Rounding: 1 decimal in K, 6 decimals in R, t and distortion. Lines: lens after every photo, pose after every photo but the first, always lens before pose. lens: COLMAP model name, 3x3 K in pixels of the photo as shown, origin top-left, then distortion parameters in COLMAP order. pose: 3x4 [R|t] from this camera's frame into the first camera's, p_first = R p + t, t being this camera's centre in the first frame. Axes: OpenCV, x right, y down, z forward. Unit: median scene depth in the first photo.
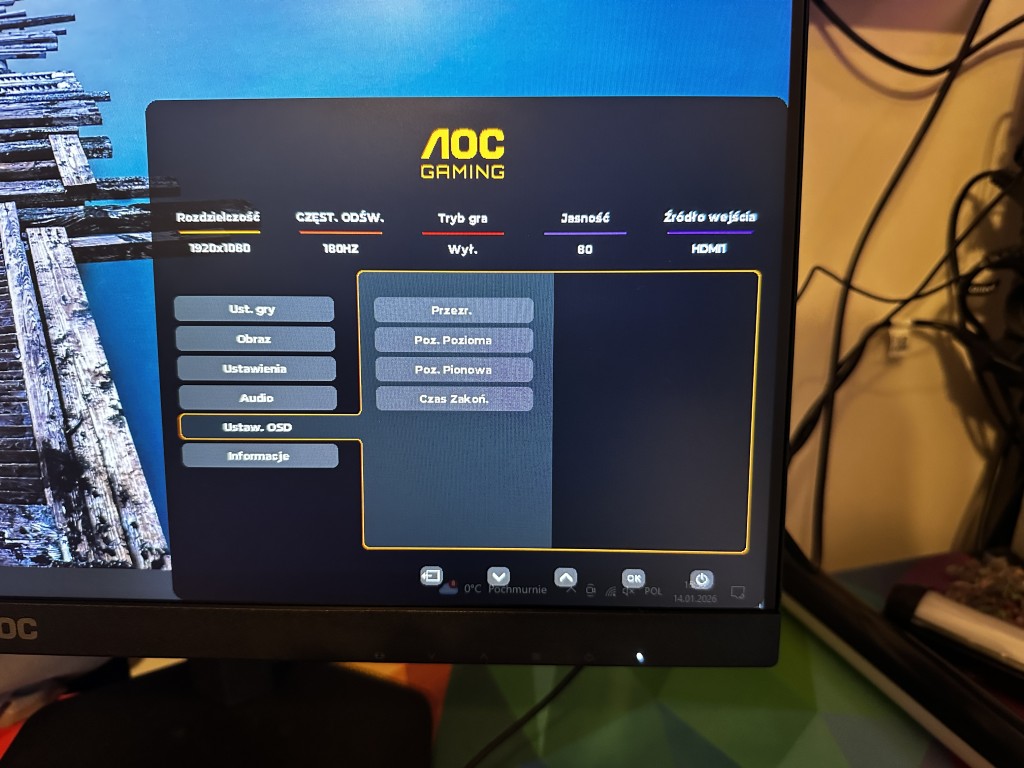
lens RADIAL K [[715.3, 0, 506.8], [0, 715.3, 381.5], [0, 0, 1]] dist [-0.036997, -0.004472]
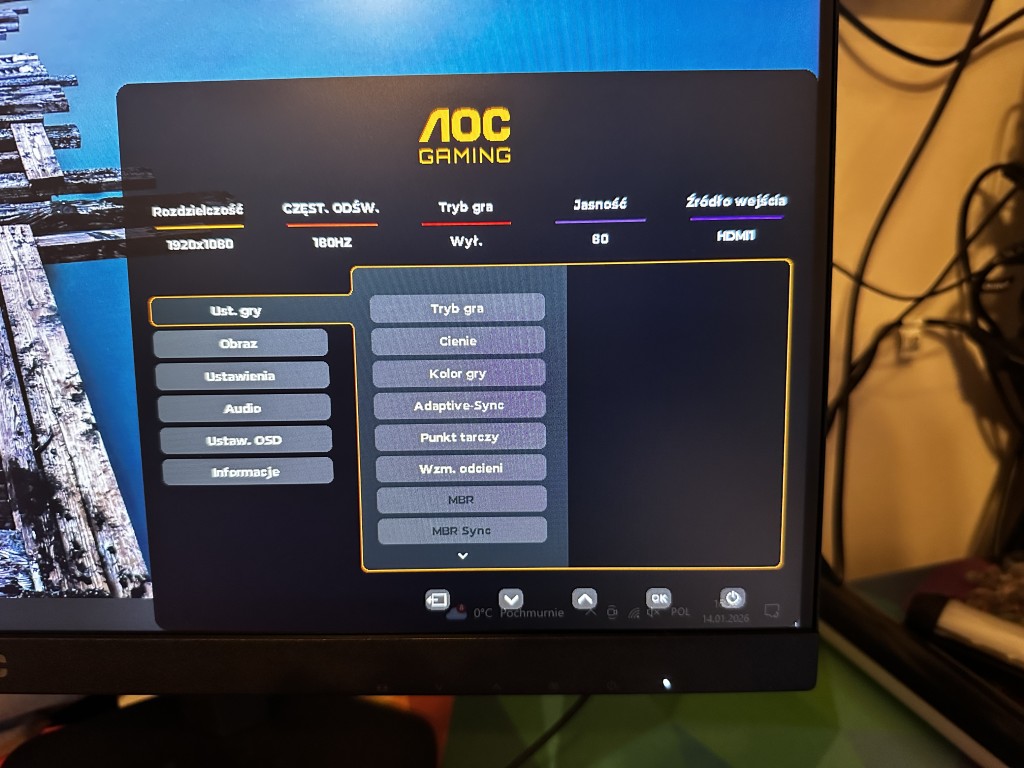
lens RADIAL K [[715.3, 0, 502.9], [0, 715.3, 386.8], [0, 0, 1]] dist [-0.036997, -0.004472]
pose [[0.999831, -0.018082, 0.003171, -0.020305], [0.018109, 0.999797, -0.008870, 0.009585], [-0.003010, 0.008926, 0.999956, 0.085836]]
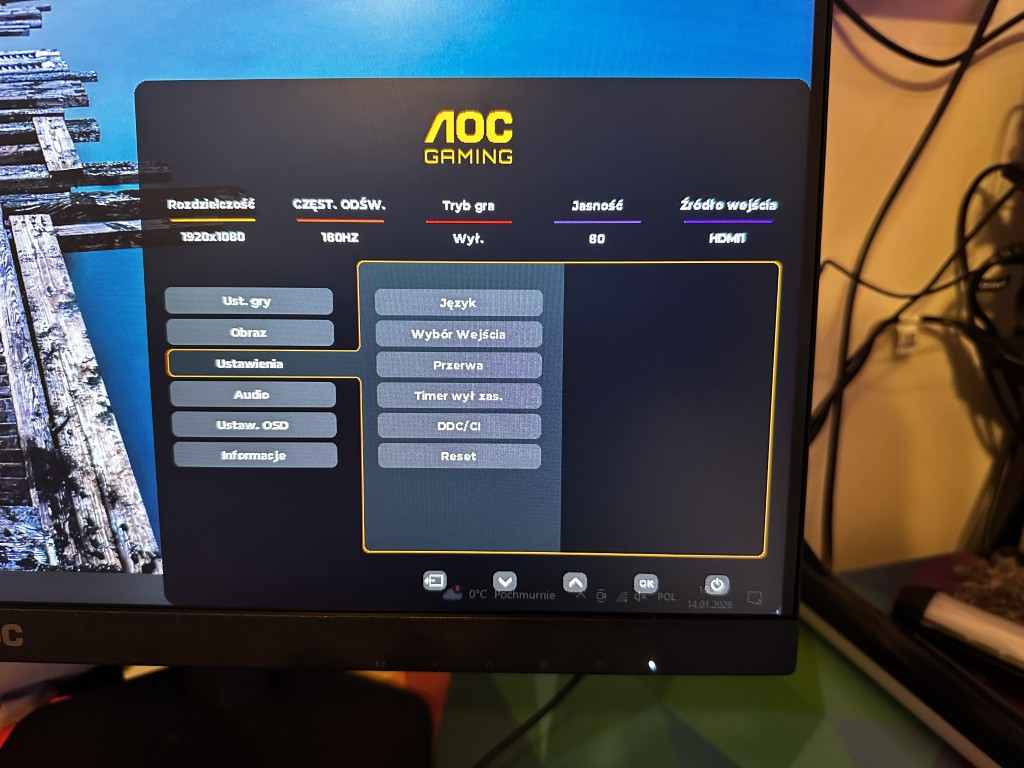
lens RADIAL K [[715.3, 0, 504.9], [0, 715.3, 382.9], [0, 0, 1]] dist [-0.036997, -0.004472]
pose [[0.999998, 0.001547, 0.001422, -0.013483], [-0.001556, 0.999979, 0.006344, 0.001132], [-0.001412, -0.006346, 0.999979, 0.046059]]
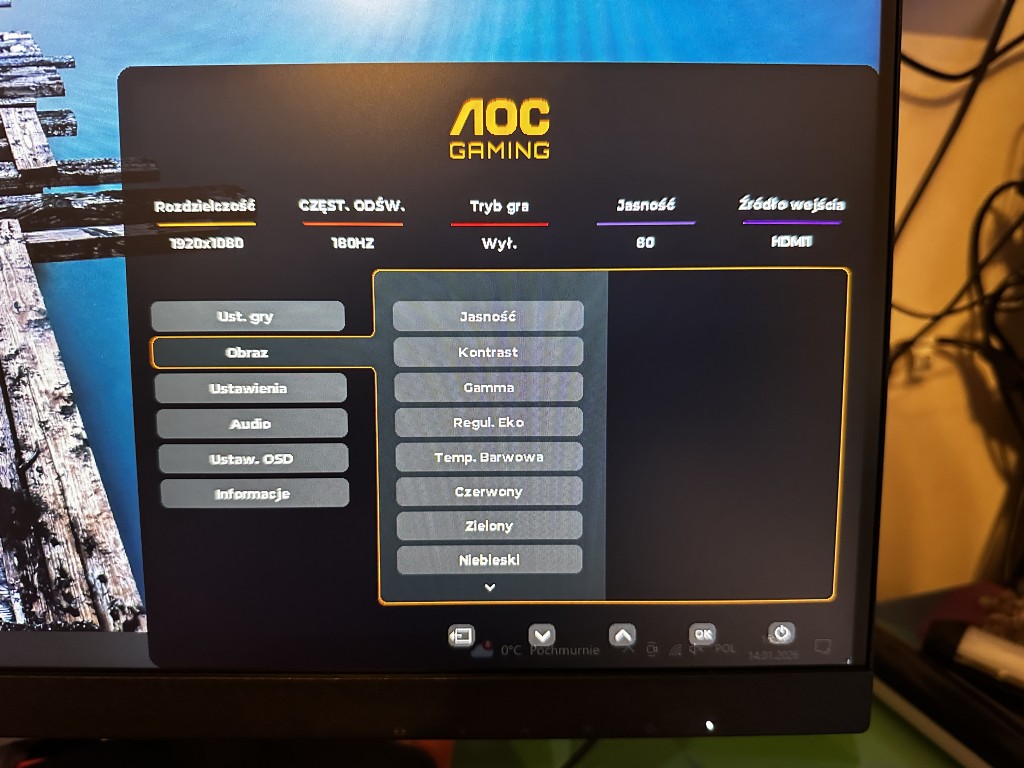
lens RADIAL K [[715.3, 0, 503.3], [0, 715.3, 390.5], [0, 0, 1]] dist [-0.036997, -0.004472]
pose [[0.999745, -0.008978, 0.020725, -0.072944], [0.009527, 0.999602, -0.026570, 0.009144], [-0.020478, 0.026760, 0.999432, 0.161718]]
